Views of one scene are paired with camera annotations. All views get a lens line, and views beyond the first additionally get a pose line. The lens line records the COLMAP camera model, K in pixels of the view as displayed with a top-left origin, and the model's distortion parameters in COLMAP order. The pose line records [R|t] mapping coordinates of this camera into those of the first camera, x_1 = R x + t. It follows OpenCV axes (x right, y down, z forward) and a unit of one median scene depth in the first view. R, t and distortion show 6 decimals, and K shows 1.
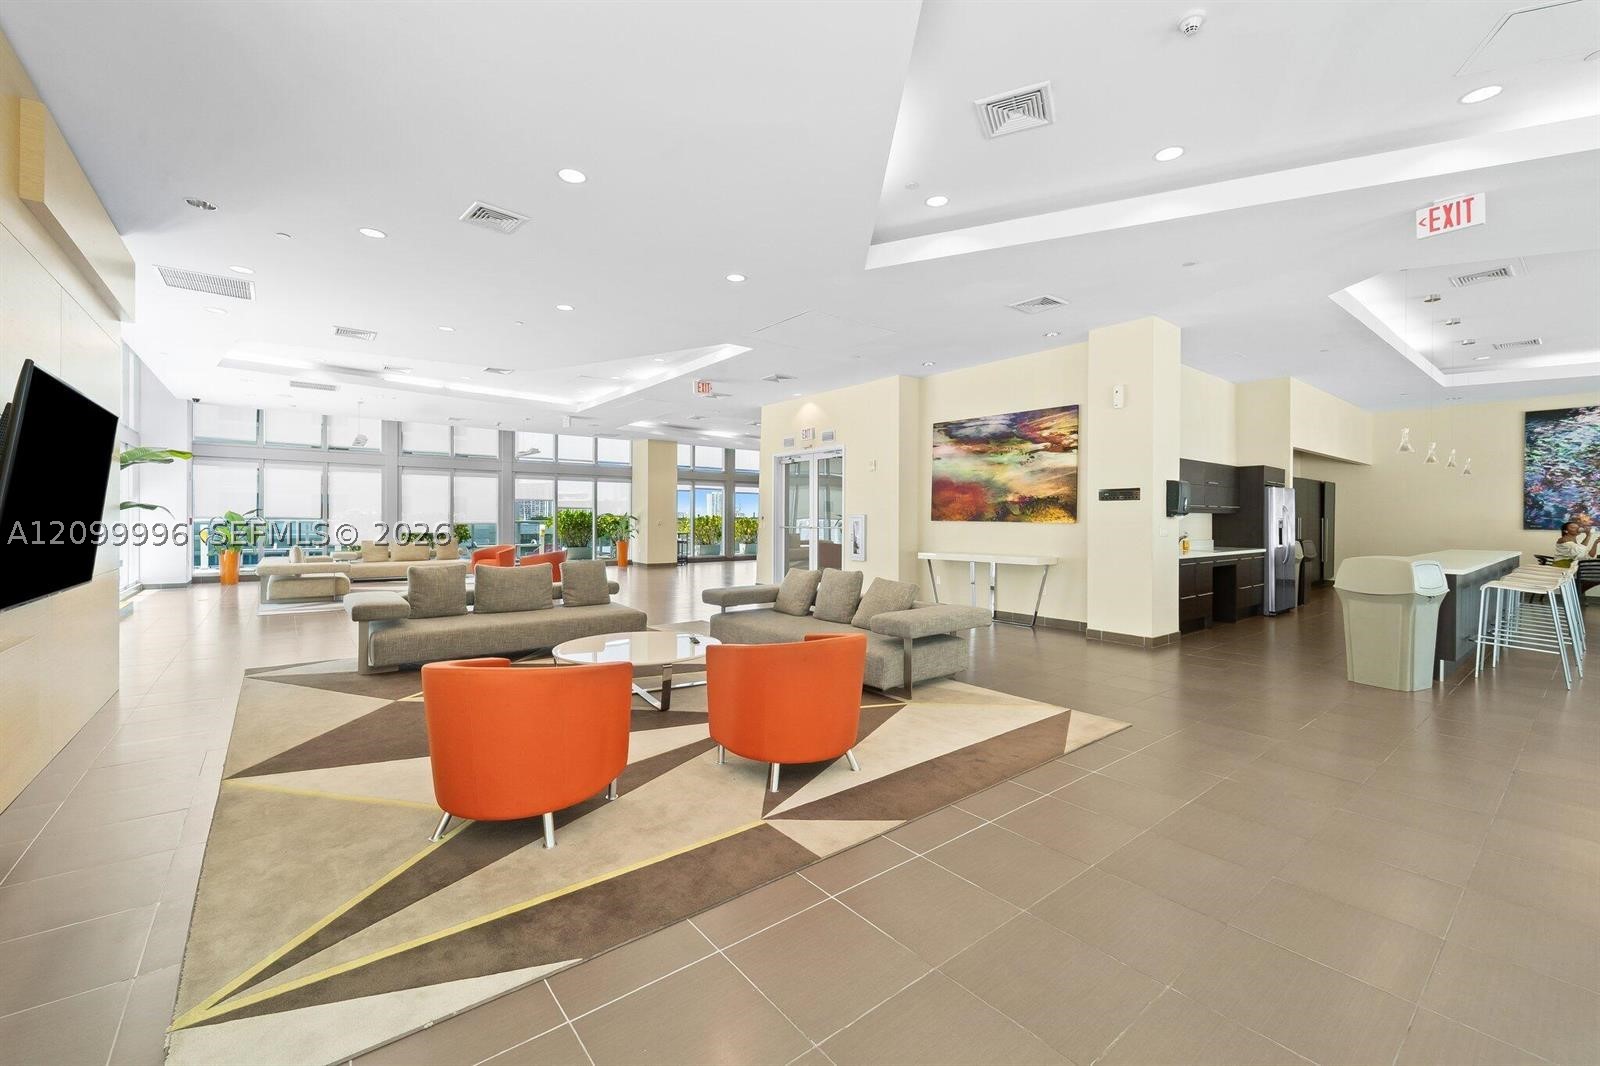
lens RADIAL K [[655.1, 0, 799.8], [0, 655.1, 528.9], [0, 0, 1]] dist [-0.000181, -0.000060]
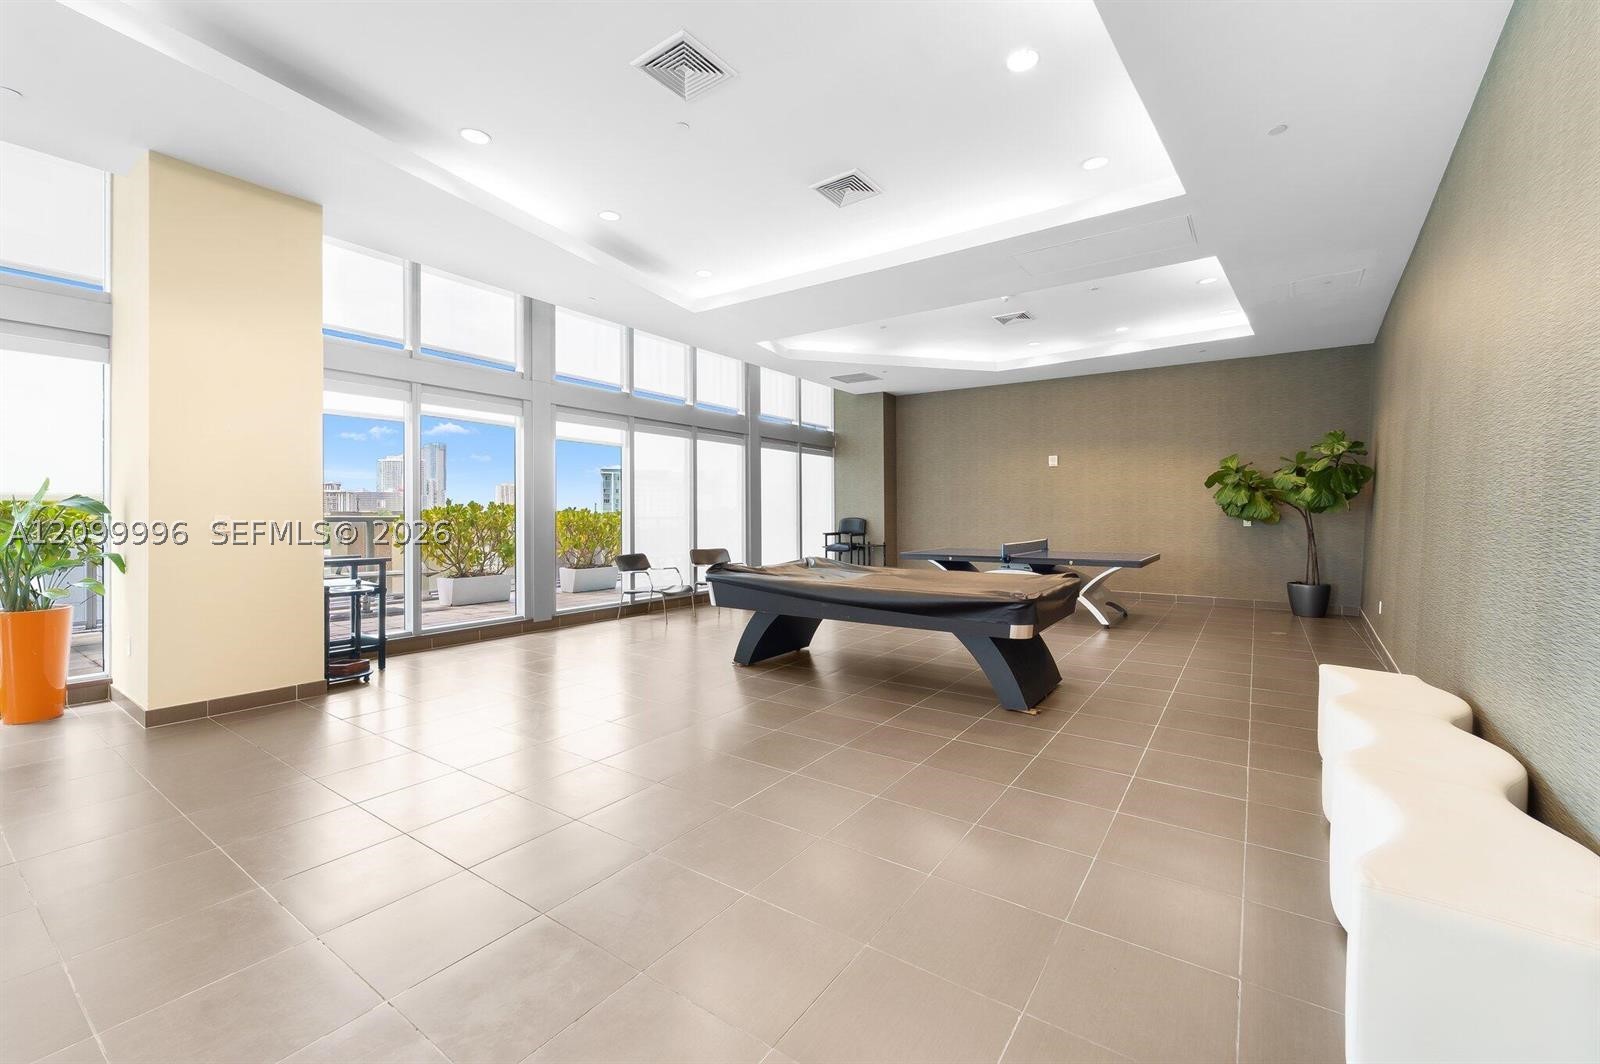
lens RADIAL K [[652.4, 0, 797.8], [0, 652.4, 525.1], [0, 0, 1]] dist [-0.001200, -0.000091]
pose [[0.959835, -0.005766, 0.280506, -0.074815], [0.006036, 0.999982, -0.000098, -0.006814], [-0.280501, 0.001787, 0.959852, 0.647612]]
